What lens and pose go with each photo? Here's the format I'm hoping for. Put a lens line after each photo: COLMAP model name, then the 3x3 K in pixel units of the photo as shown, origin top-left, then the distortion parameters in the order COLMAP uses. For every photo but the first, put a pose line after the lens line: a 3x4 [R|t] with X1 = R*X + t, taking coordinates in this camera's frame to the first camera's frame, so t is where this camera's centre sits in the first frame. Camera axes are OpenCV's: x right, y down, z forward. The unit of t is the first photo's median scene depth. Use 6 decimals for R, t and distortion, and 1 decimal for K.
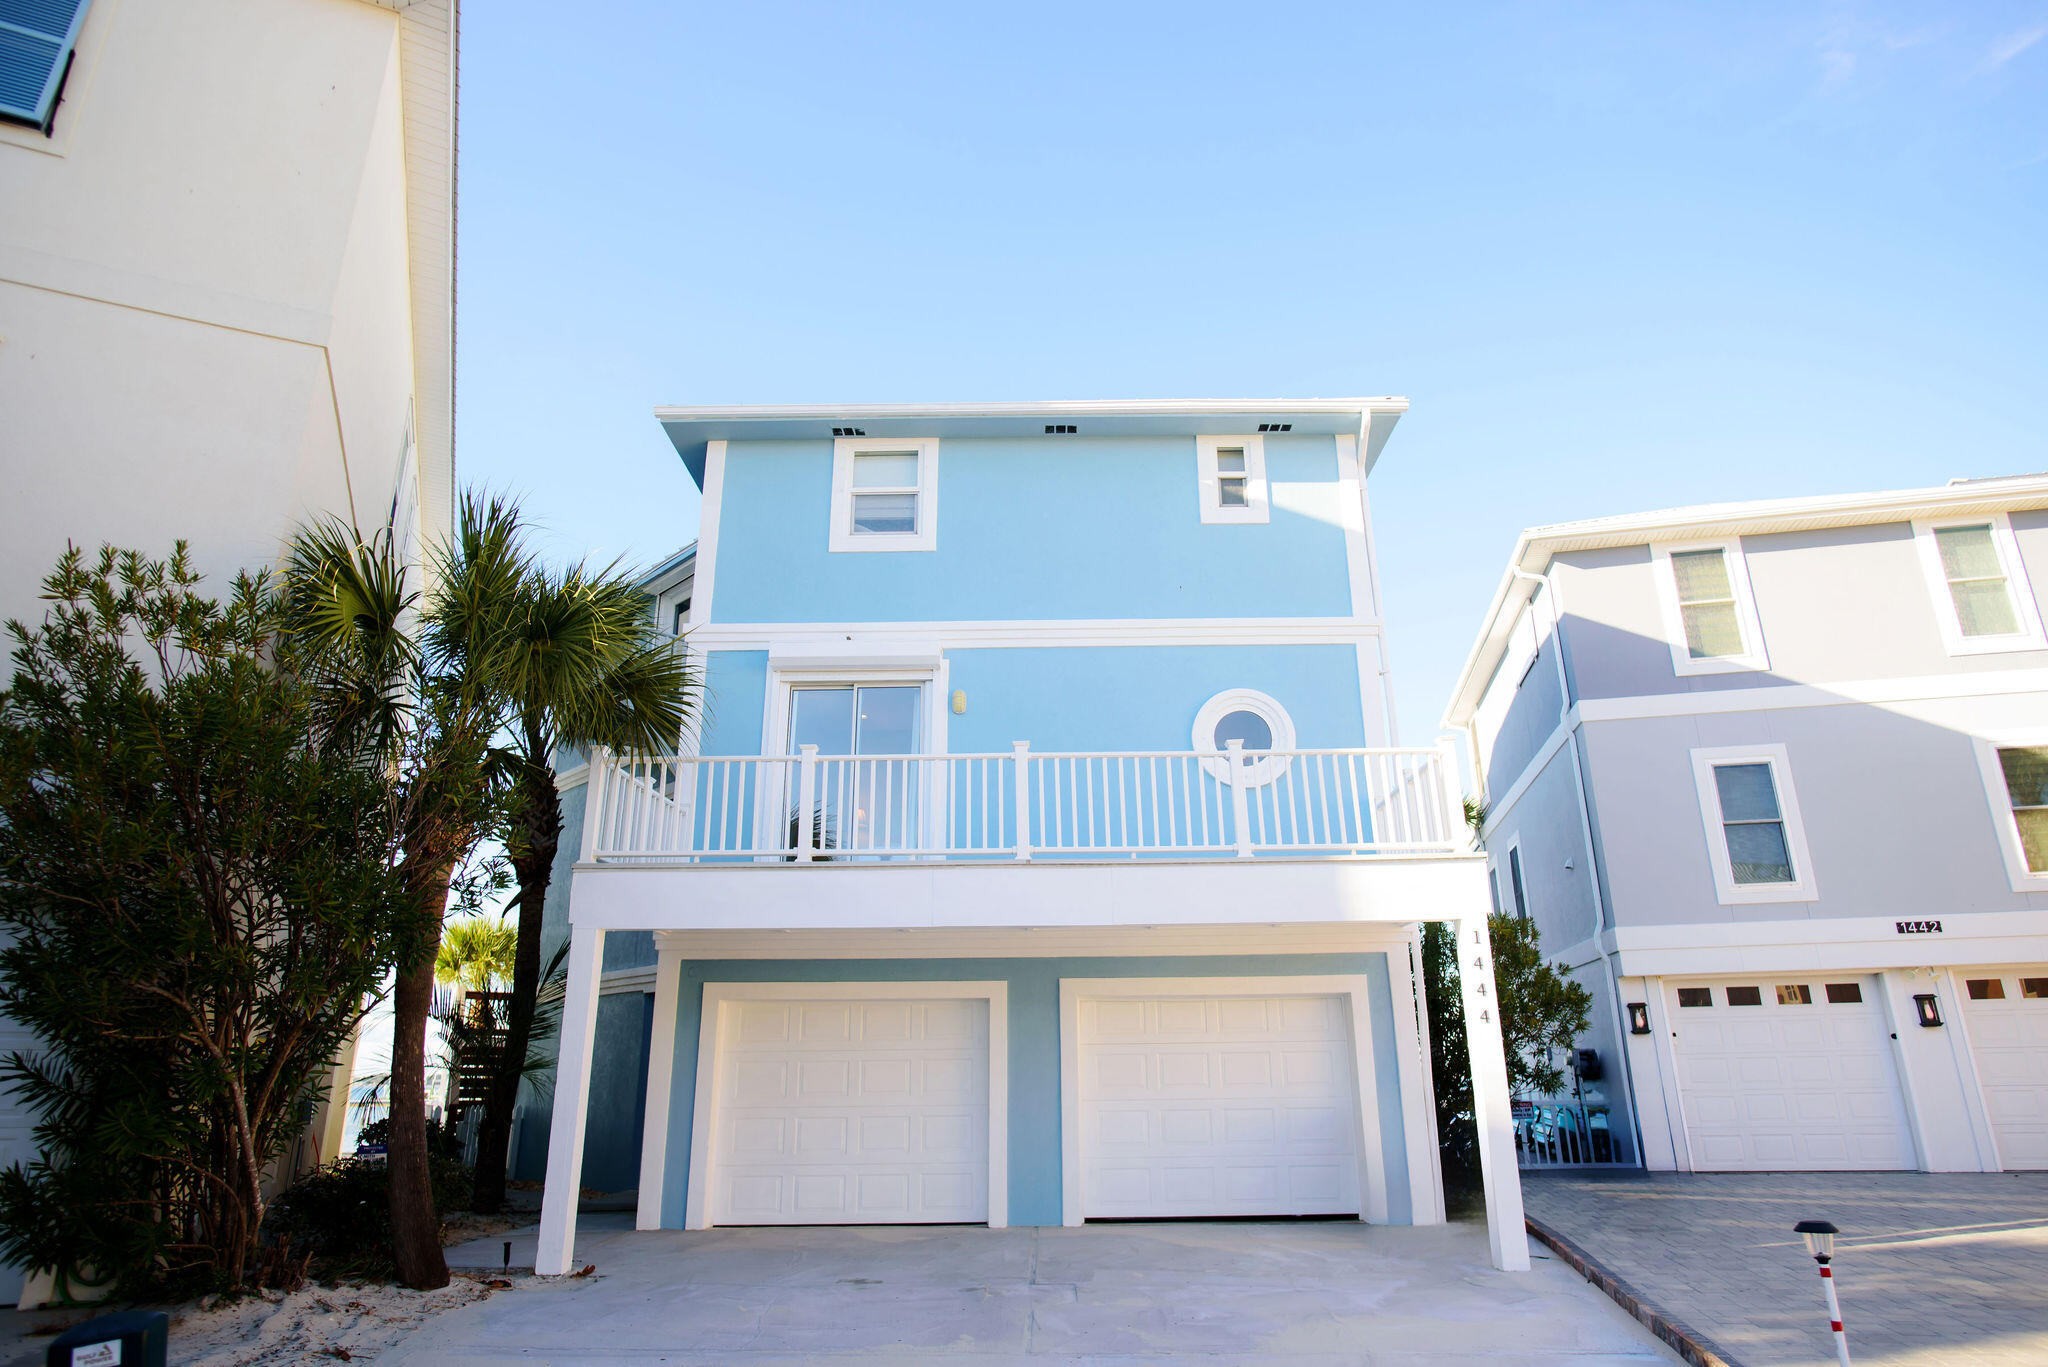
lens RADIAL K [[1202.3, 0, 1035.1], [0, 1202.3, 682.0], [0, 0, 1]] dist [-0.039751, 0.017724]
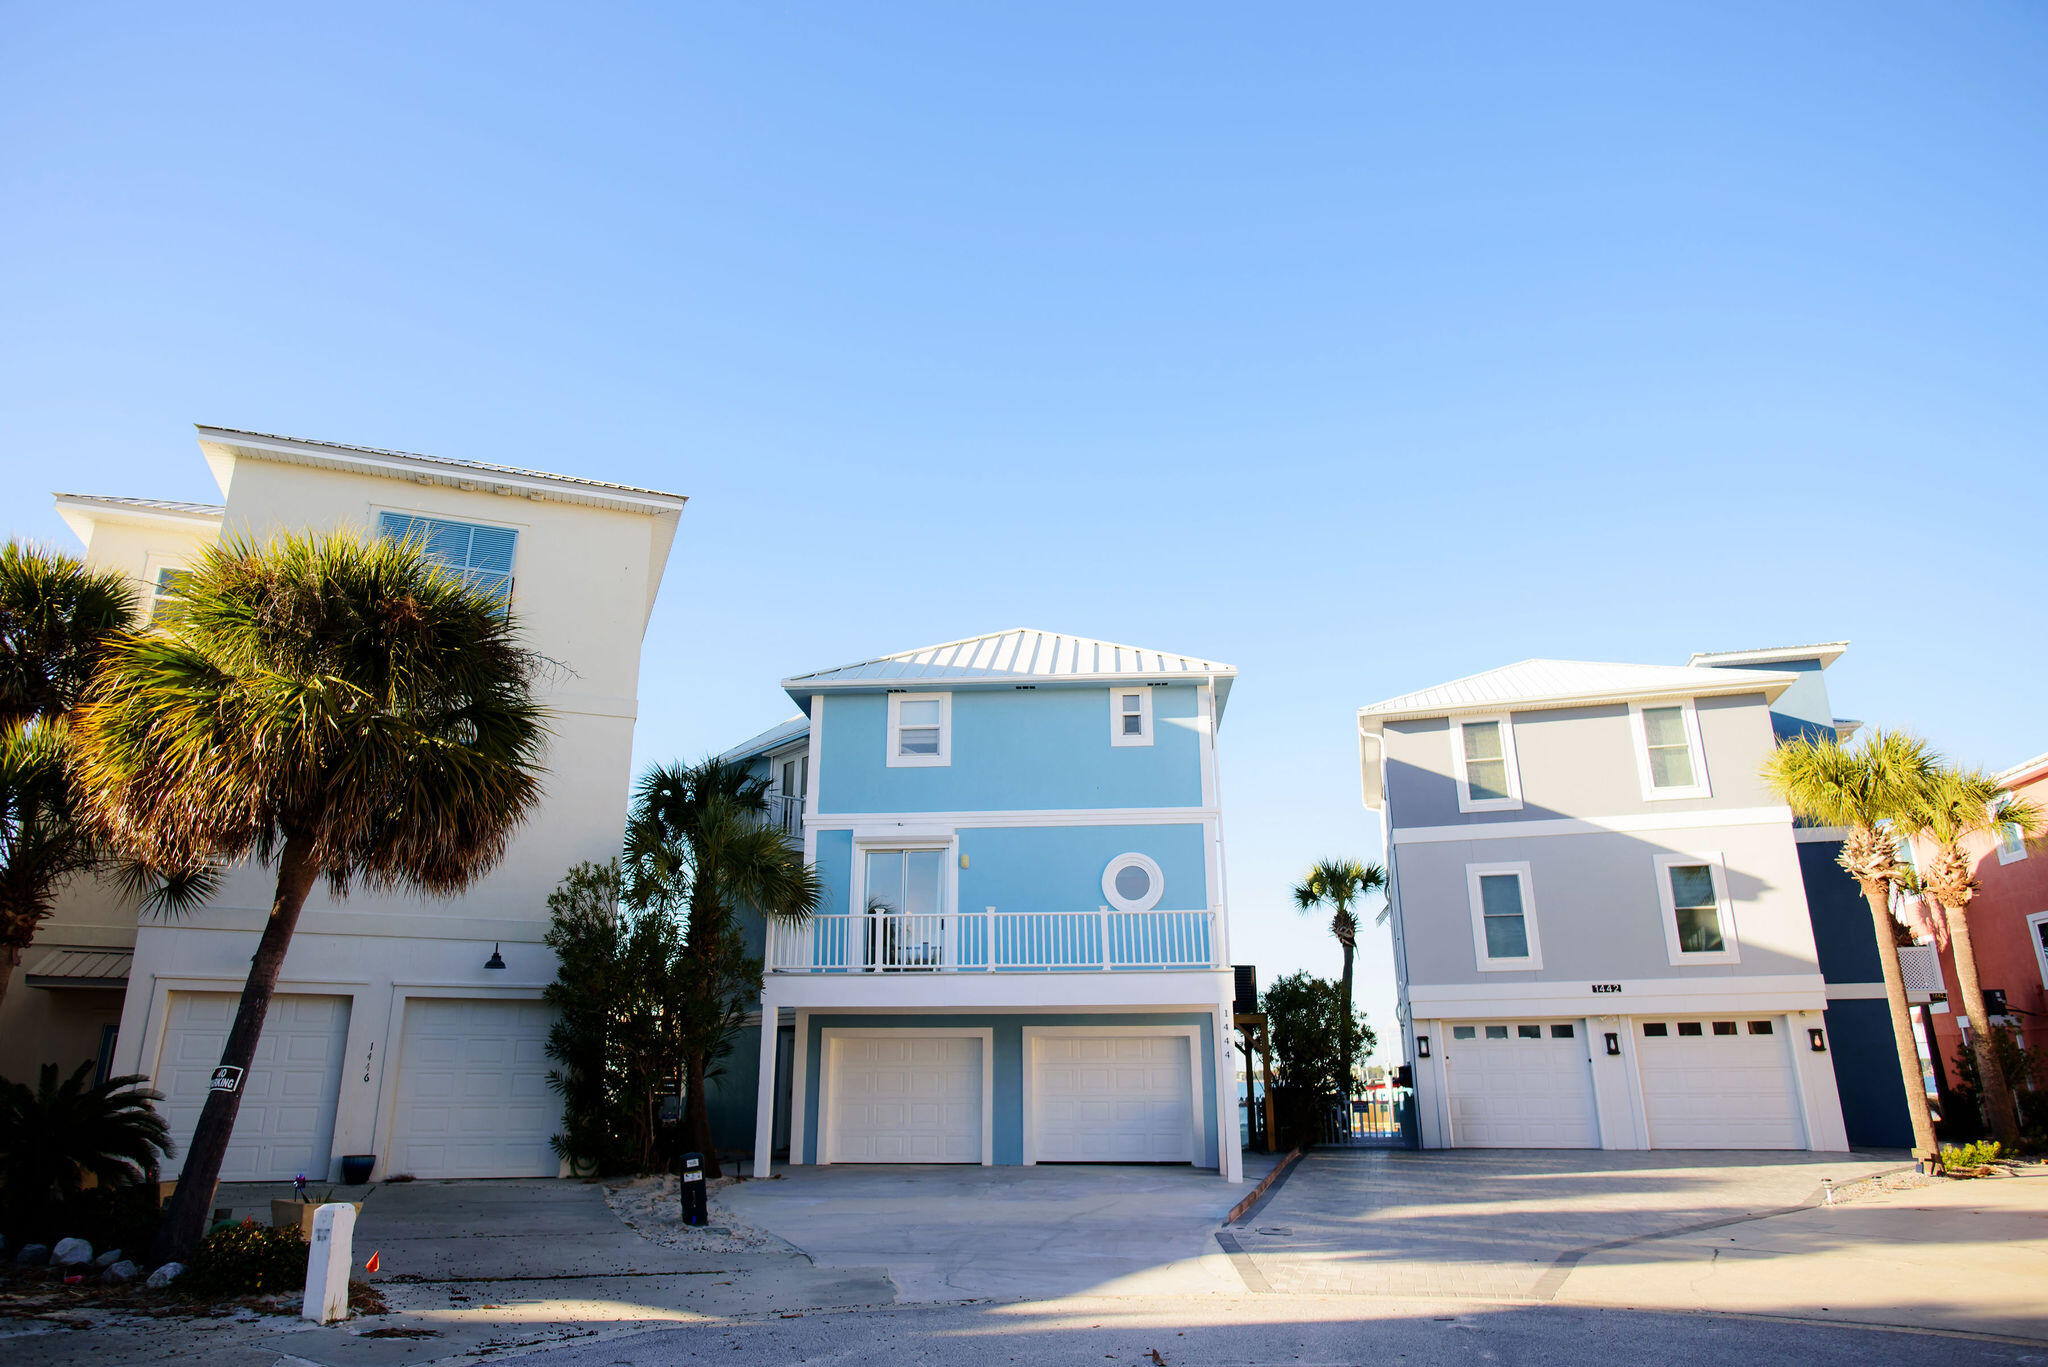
lens RADIAL K [[1223.0, 0, 988.0], [0, 1223.0, 683.6], [0, 0, 1]] dist [-0.030590, 0.000608]
pose [[0.996380, -0.017241, -0.083245, 0.108978], [0.018023, 0.999800, 0.008654, -0.230640], [0.083079, -0.010123, 0.996492, -0.662081]]
